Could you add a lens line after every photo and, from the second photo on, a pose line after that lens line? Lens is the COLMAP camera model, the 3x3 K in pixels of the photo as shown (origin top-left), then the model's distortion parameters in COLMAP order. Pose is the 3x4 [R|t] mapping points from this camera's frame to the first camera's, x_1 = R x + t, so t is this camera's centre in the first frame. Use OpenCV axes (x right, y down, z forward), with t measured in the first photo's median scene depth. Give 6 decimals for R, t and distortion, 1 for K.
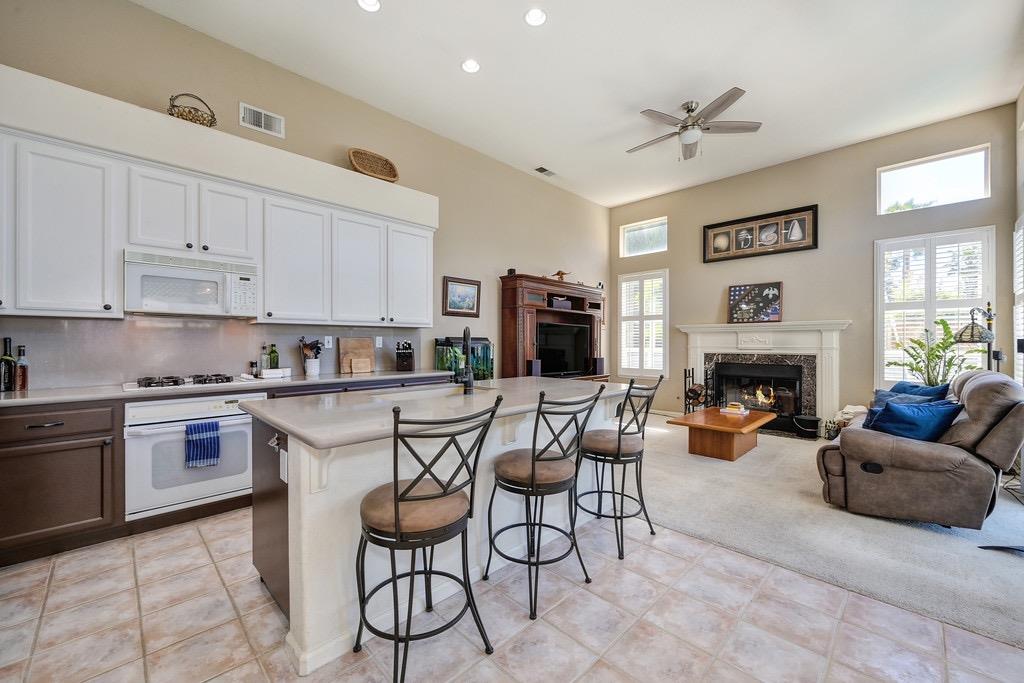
lens RADIAL K [[403.7, 0, 513.6], [0, 403.7, 342.6], [0, 0, 1]] dist [-0.003415, 0.000688]
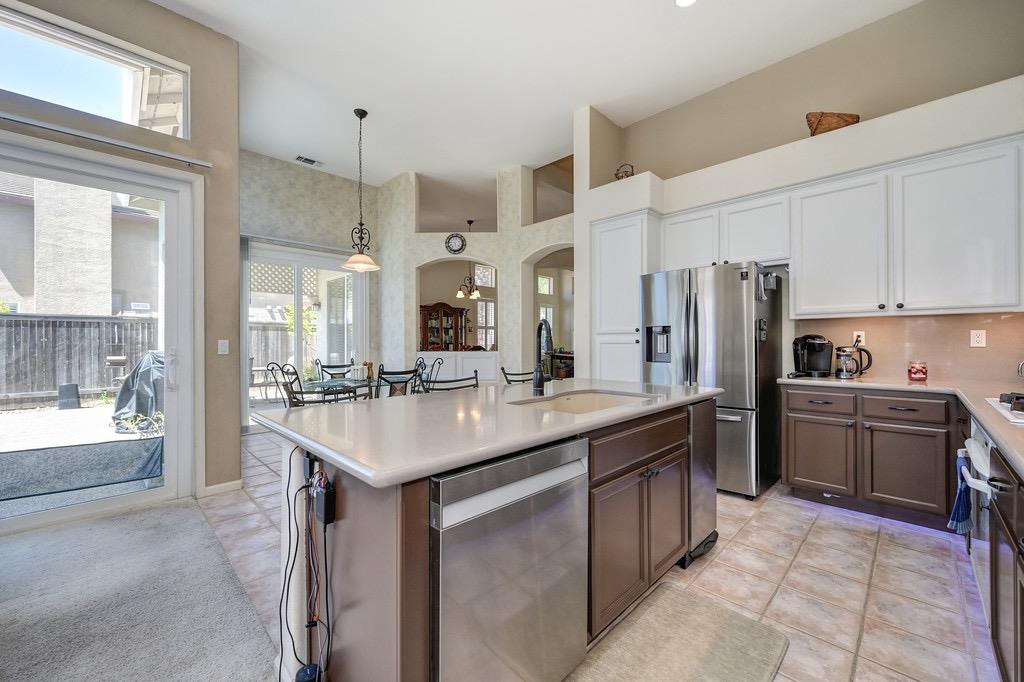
lens RADIAL K [[403.7, 0, 506.7], [0, 403.7, 342.3], [0, 0, 1]] dist [-0.003415, 0.000688]
pose [[-0.999950, 0.000534, 0.010021, -0.018936], [0.000588, 0.999986, 0.005320, 0.001841], [-0.010018, 0.005325, -0.999936, 0.754832]]
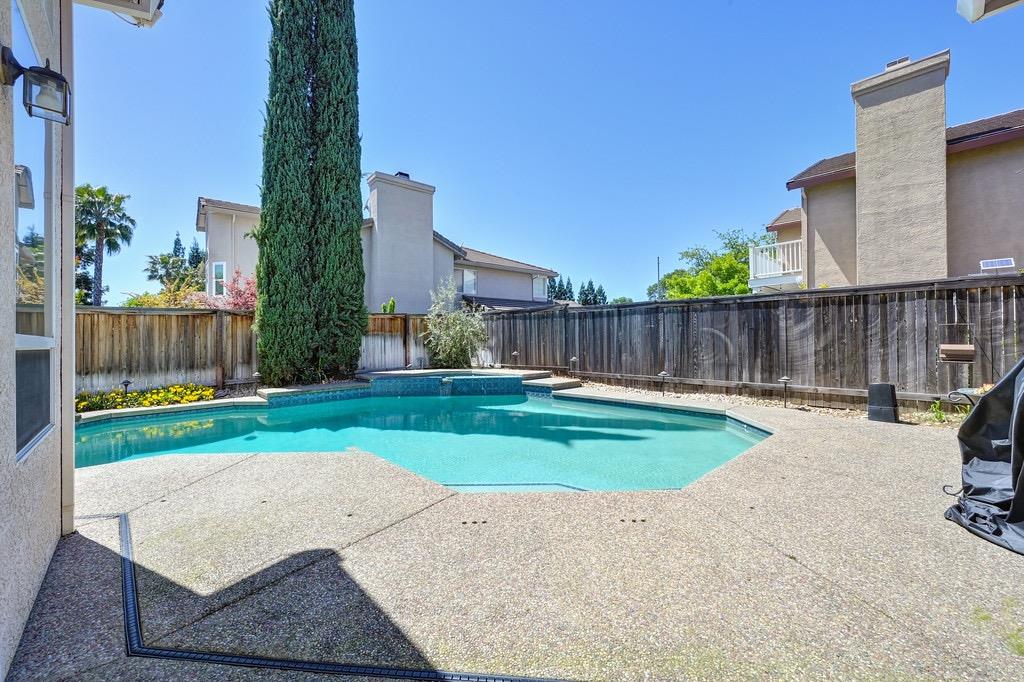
lens RADIAL K [[403.7, 0, 512.8], [0, 403.7, 340.2], [0, 0, 1]] dist [-0.003415, 0.000688]
pose [[0.039379, -0.006377, 0.999204, 0.517728], [0.017038, 0.999839, 0.005710, 0.029868], [-0.999079, 0.016800, 0.039481, 0.218536]]
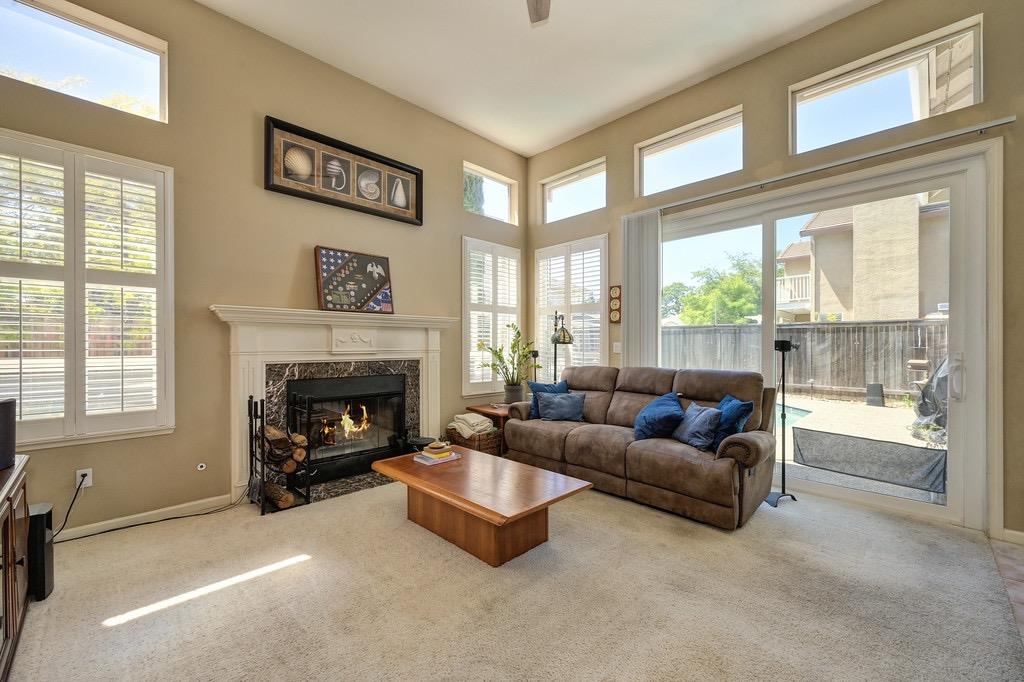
lens RADIAL K [[403.7, 0, 516.9], [0, 403.7, 345.4], [0, 0, 1]] dist [-0.003415, 0.000688]
pose [[0.009351, -0.002066, 0.999954, -0.041419], [0.001999, 0.999996, 0.002048, 0.002256], [-0.999954, 0.001980, 0.009355, 0.732744]]
